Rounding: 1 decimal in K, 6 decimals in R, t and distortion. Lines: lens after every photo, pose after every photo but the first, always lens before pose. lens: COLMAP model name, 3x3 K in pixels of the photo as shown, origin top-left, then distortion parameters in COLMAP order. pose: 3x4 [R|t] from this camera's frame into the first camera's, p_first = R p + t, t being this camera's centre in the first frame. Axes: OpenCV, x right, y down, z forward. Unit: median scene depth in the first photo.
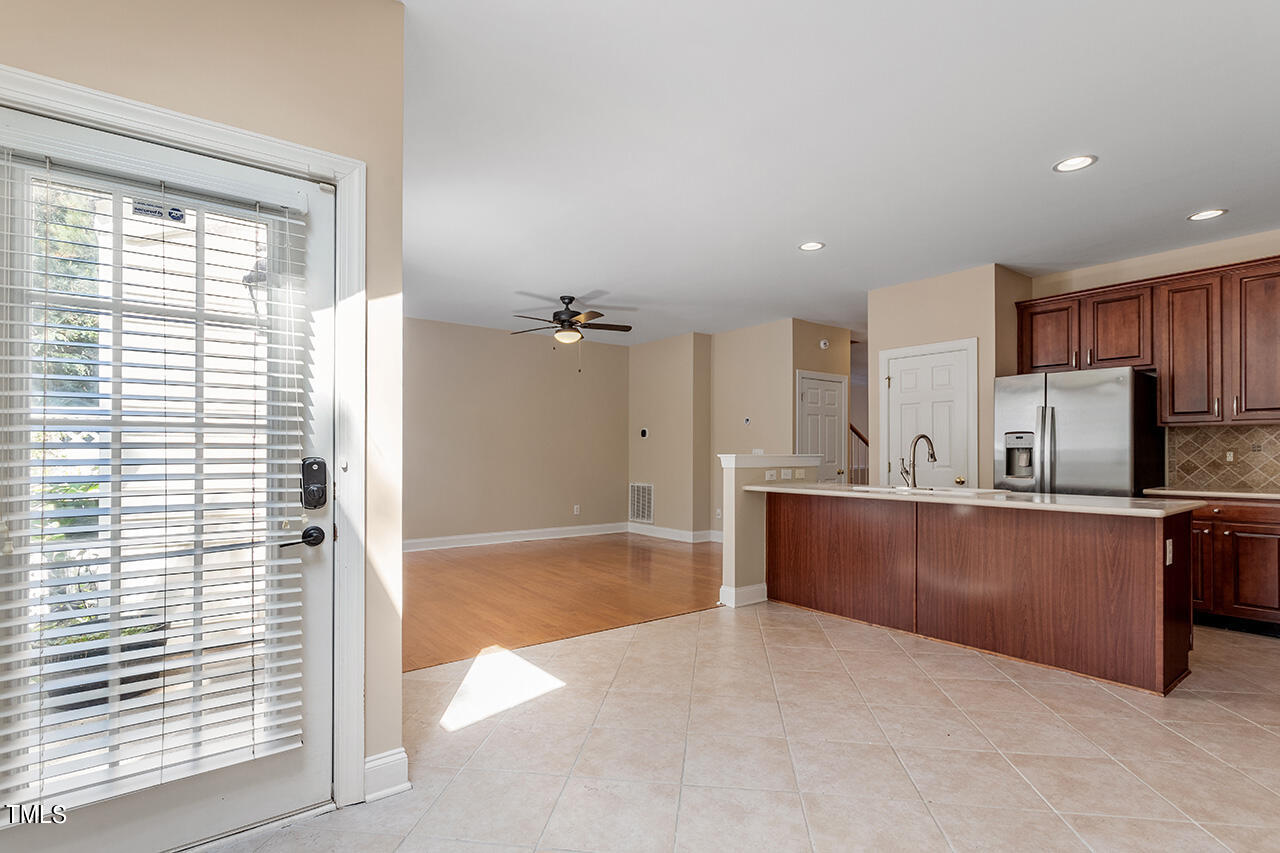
lens RADIAL K [[620.0, 0, 639.0], [0, 620.0, 446.5], [0, 0, 1]] dist [0.001662, 0.000322]
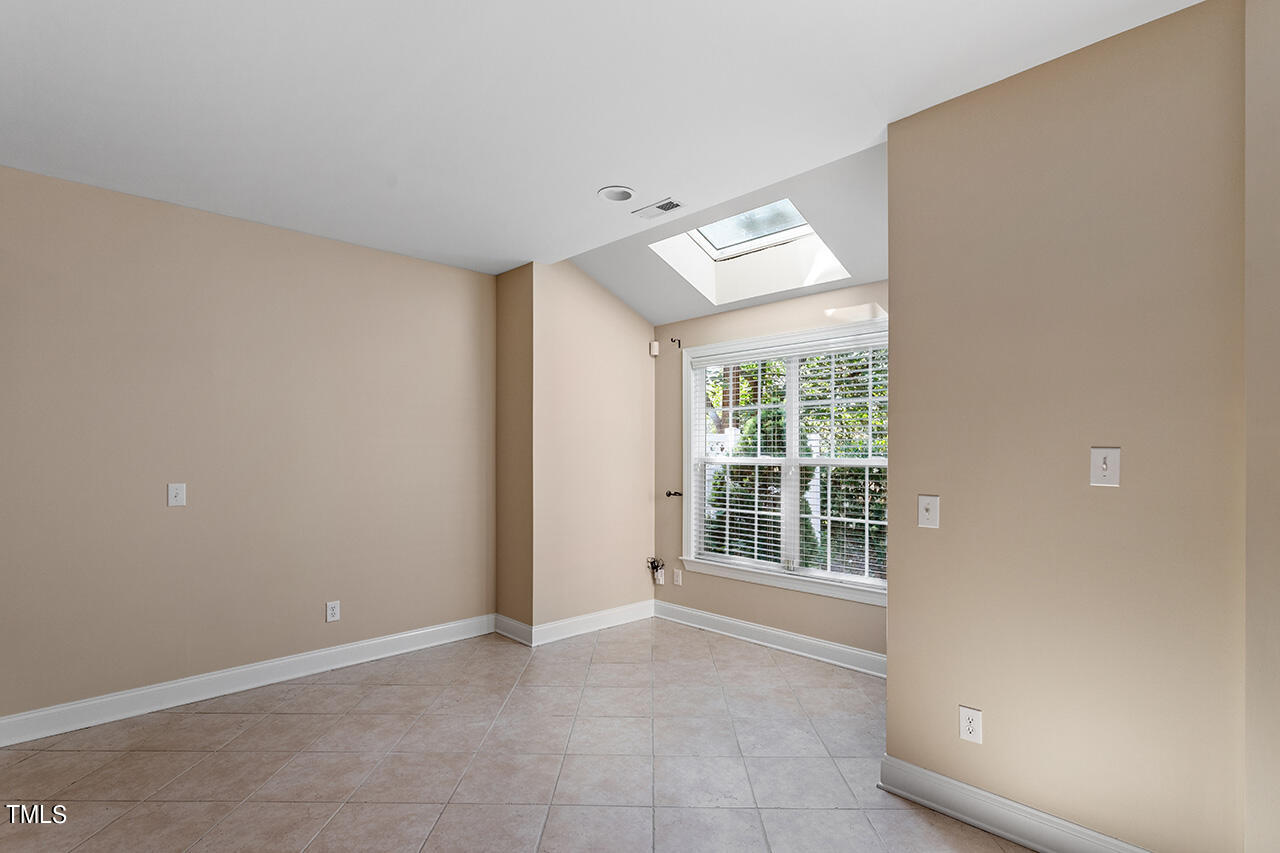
lens RADIAL K [[614.6, 0, 642.6], [0, 614.6, 451.9], [0, 0, 1]] dist [0.000269, 0.000207]
pose [[-0.993097, -0.001952, -0.117276, 0.097552], [-0.000830, 0.999953, -0.009609, -0.035662], [0.117290, -0.009445, -0.993053, 0.940321]]
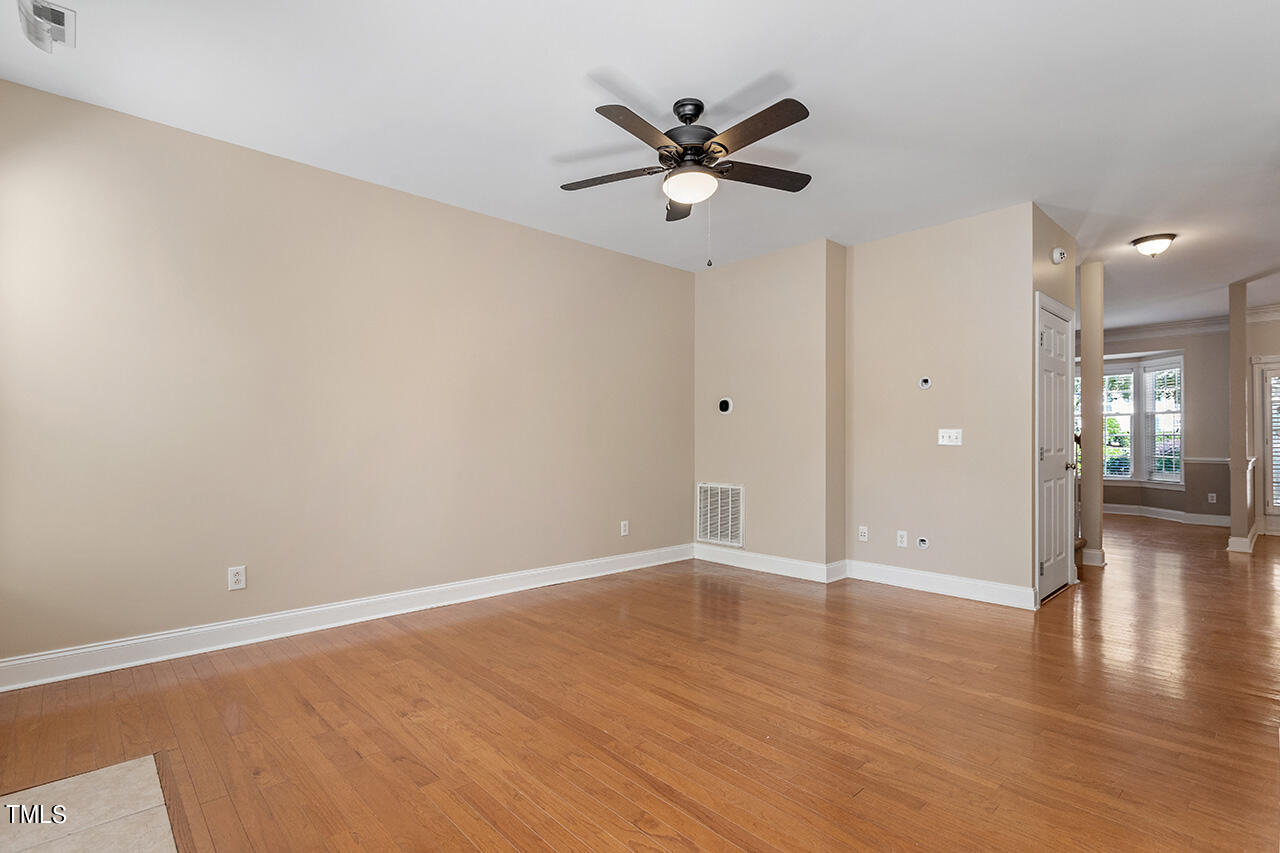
lens RADIAL K [[620.0, 0, 639.0], [0, 620.0, 446.5], [0, 0, 1]] dist [0.001662, 0.000322]
pose [[0.995933, -0.005560, 0.089920, -0.249496], [0.003489, 0.999725, 0.023168, 0.009983], [-0.090024, -0.022760, 0.995679, 0.671998]]
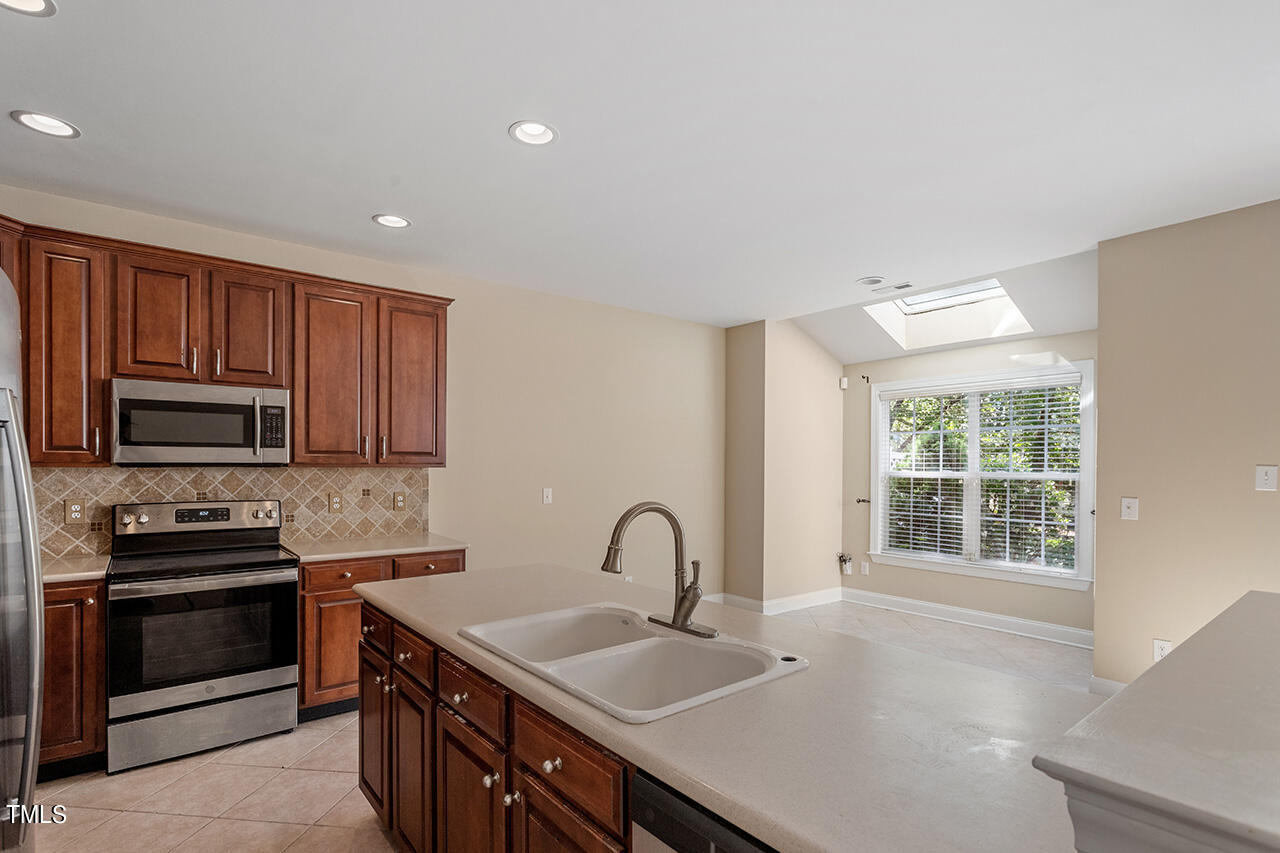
lens RADIAL K [[621.3, 0, 643.0], [0, 621.3, 469.7], [0, 0, 1]] dist [-0.001097, 0.000149]
pose [[-0.999766, -0.004759, -0.021089, 0.402289], [-0.004668, 0.999980, -0.004369, -0.032503], [0.021109, -0.004270, -0.999768, 1.198477]]
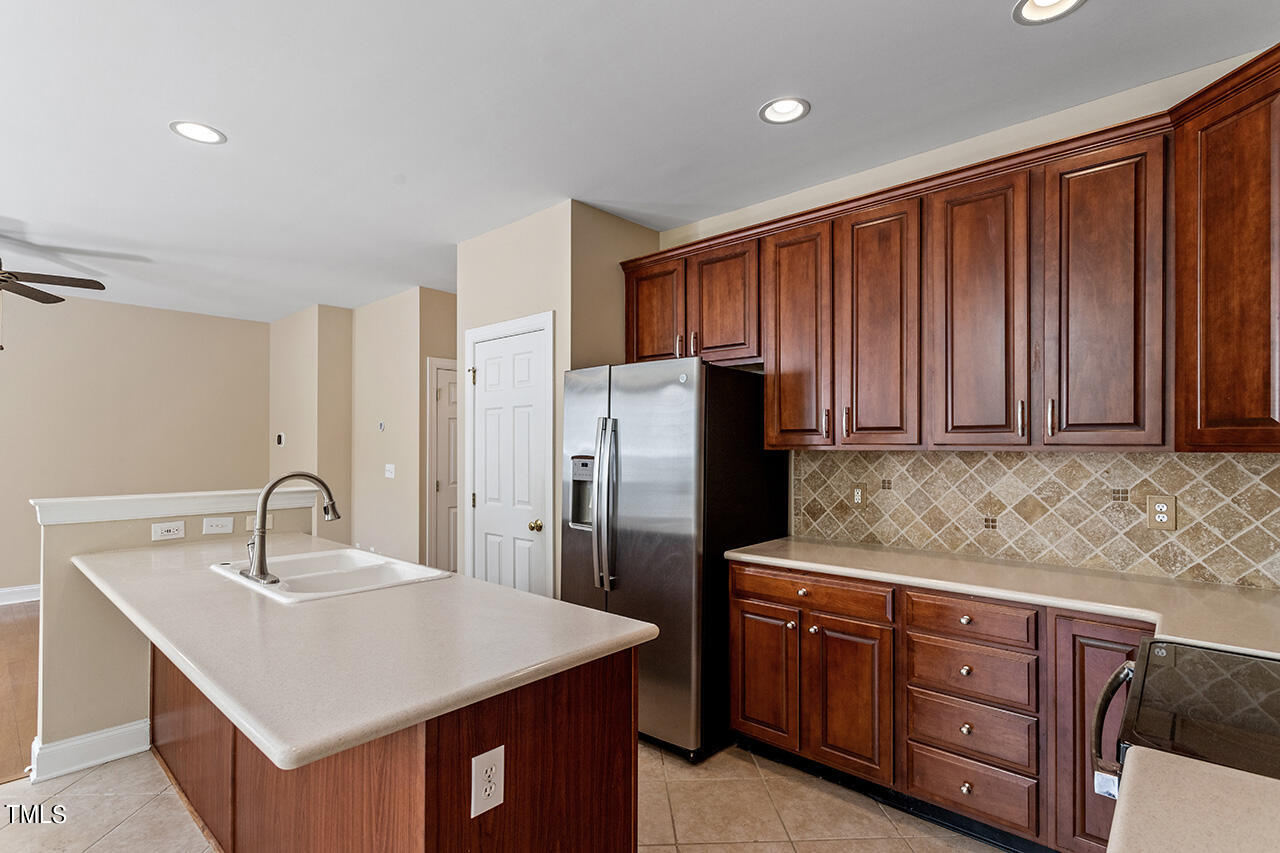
lens RADIAL K [[611.0, 0, 641.4], [0, 611.0, 440.4], [0, 0, 1]] dist [0.000887, 0.000226]
pose [[0.985610, 0.000624, 0.169032, 0.561471], [-0.001482, 0.999987, 0.004955, -0.043161], [-0.169027, -0.005135, 0.985598, 0.358145]]
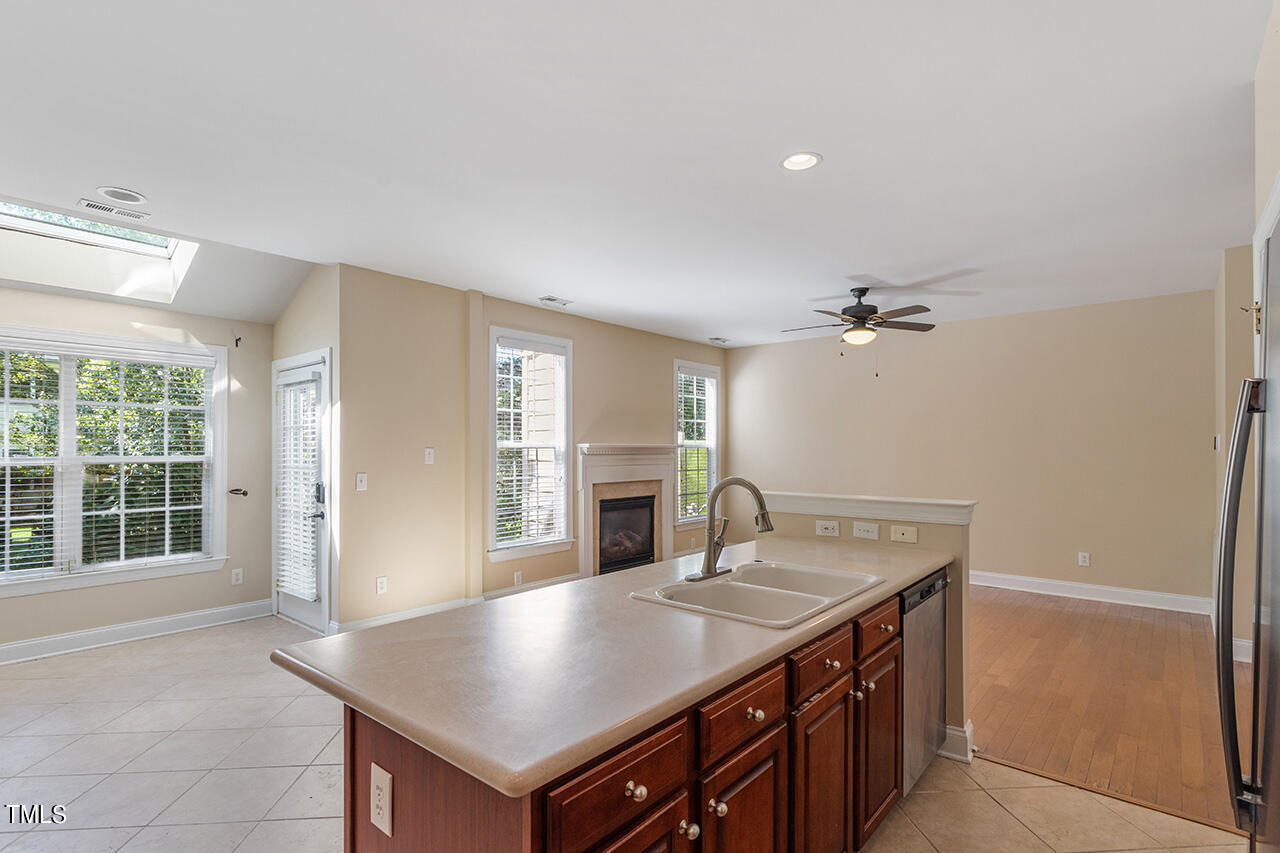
lens RADIAL K [[620.0, 0, 639.0], [0, 620.0, 446.5], [0, 0, 1]] dist [0.001662, 0.000322]
pose [[0.213195, -0.005467, -0.976994, 0.816094], [0.010506, 0.999939, -0.003303, -0.038582], [0.976953, -0.009560, 0.213240, 0.687004]]
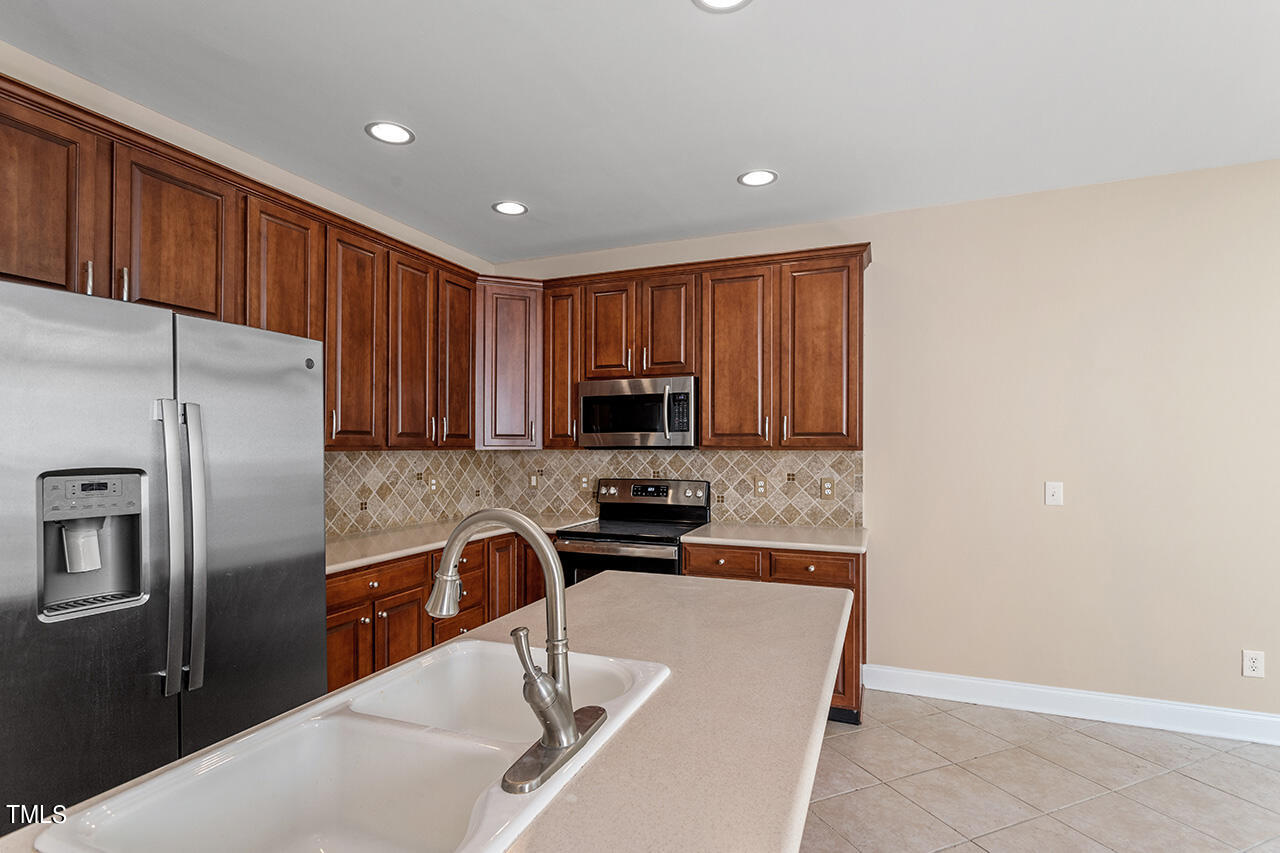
lens RADIAL K [[620.0, 0, 639.0], [0, 620.0, 446.5], [0, 0, 1]] dist [0.001662, 0.000322]
pose [[-0.504571, -0.001794, 0.863368, 0.185689], [-0.010134, 0.999941, -0.003845, -0.037192], [-0.863311, -0.010689, -0.504559, 0.914195]]
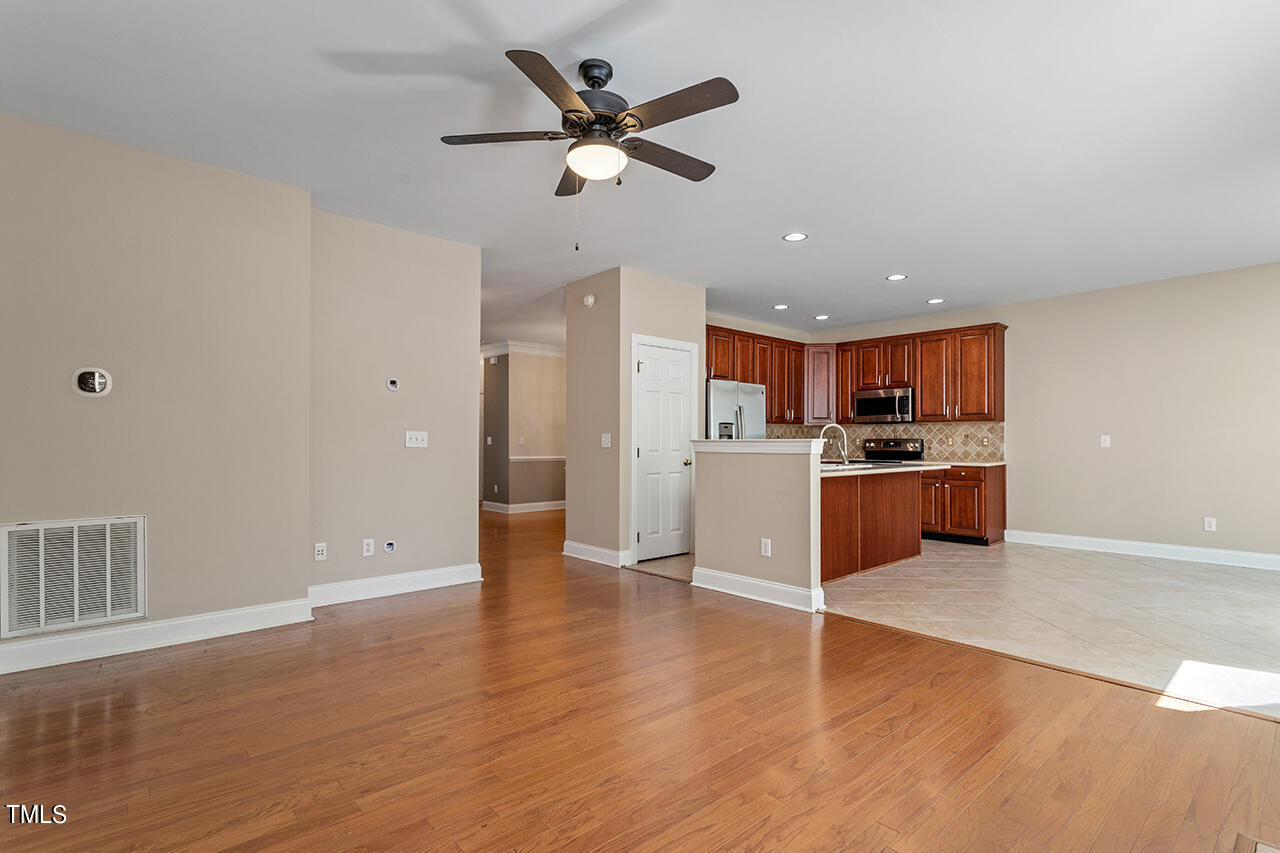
lens RADIAL K [[611.0, 0, 641.4], [0, 611.0, 440.4], [0, 0, 1]] dist [0.000887, 0.000226]
pose [[-0.077204, 0.000885, 0.997015, -0.685189], [-0.012095, 0.999925, -0.001824, 0.018324], [-0.996942, -0.012199, -0.077188, 1.277610]]
